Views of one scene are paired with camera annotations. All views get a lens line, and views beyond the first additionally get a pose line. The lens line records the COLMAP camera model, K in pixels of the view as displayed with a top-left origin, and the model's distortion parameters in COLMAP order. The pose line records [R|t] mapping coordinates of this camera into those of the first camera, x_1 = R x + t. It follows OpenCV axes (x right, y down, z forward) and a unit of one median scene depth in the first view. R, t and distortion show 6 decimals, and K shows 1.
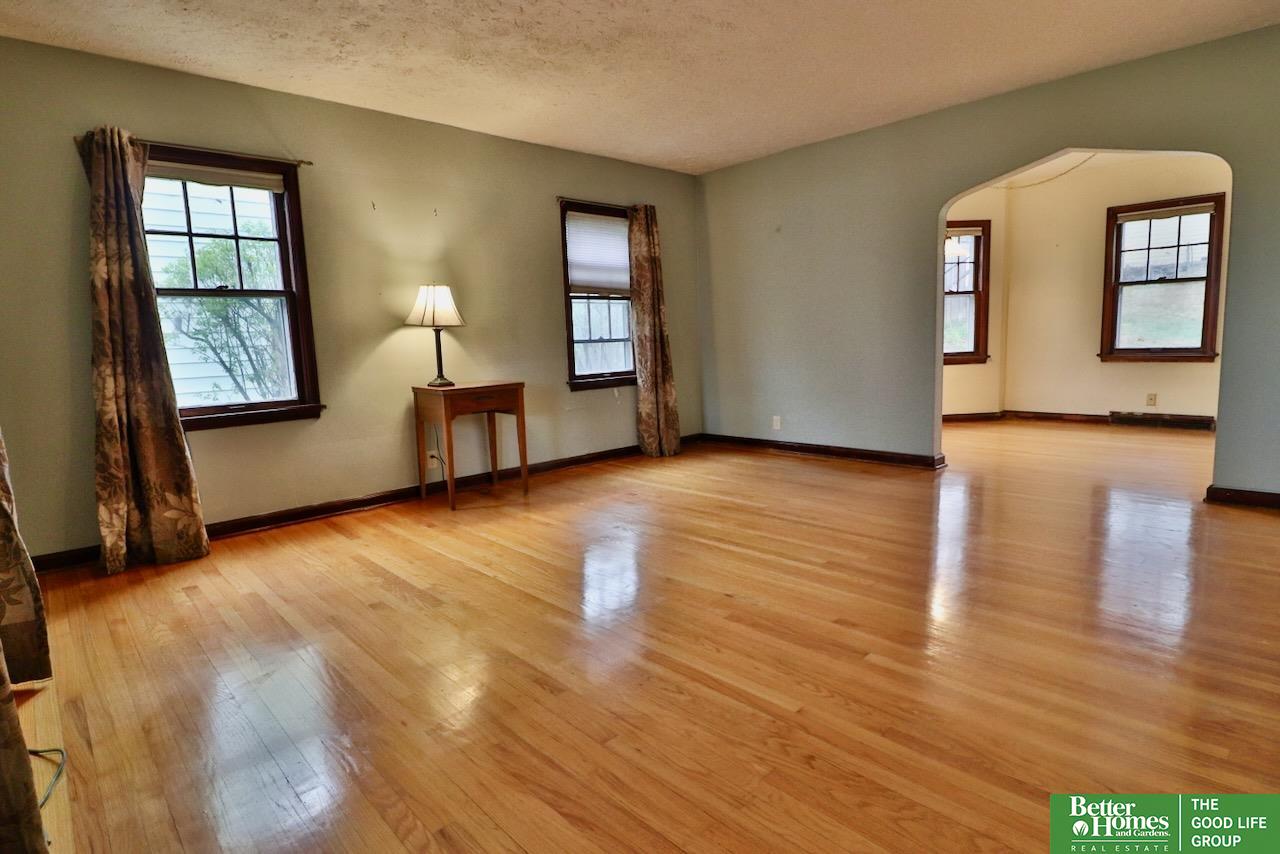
lens RADIAL K [[660.5, 0, 629.0], [0, 660.5, 426.1], [0, 0, 1]] dist [0.002170, -0.016330]
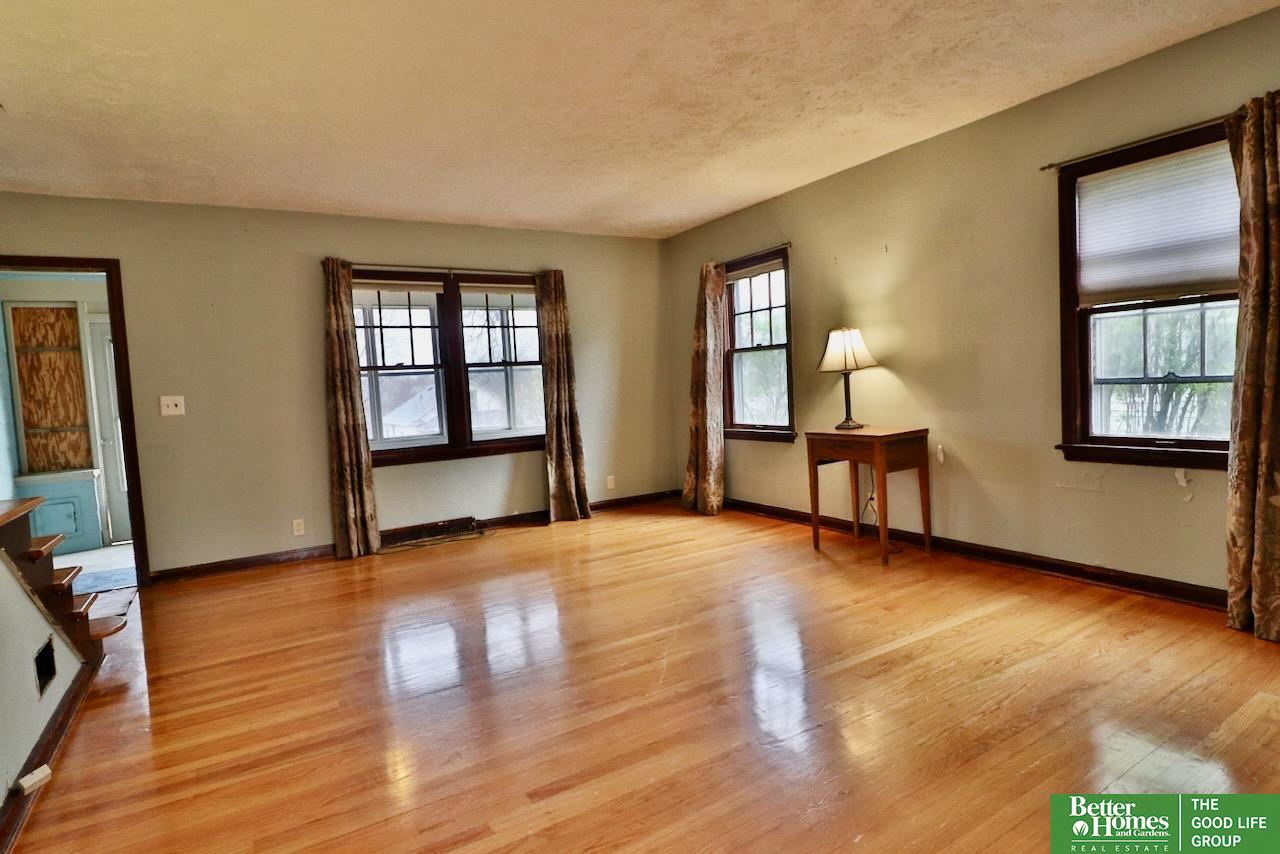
lens RADIAL K [[660.5, 0, 629.0], [0, 660.5, 426.1], [0, 0, 1]] dist [0.002170, -0.016330]
pose [[-0.192363, 0.102761, -0.975929, 0.729025], [-0.074060, 0.990146, 0.118855, -0.152641], [0.978525, 0.095141, -0.182857, 0.820468]]
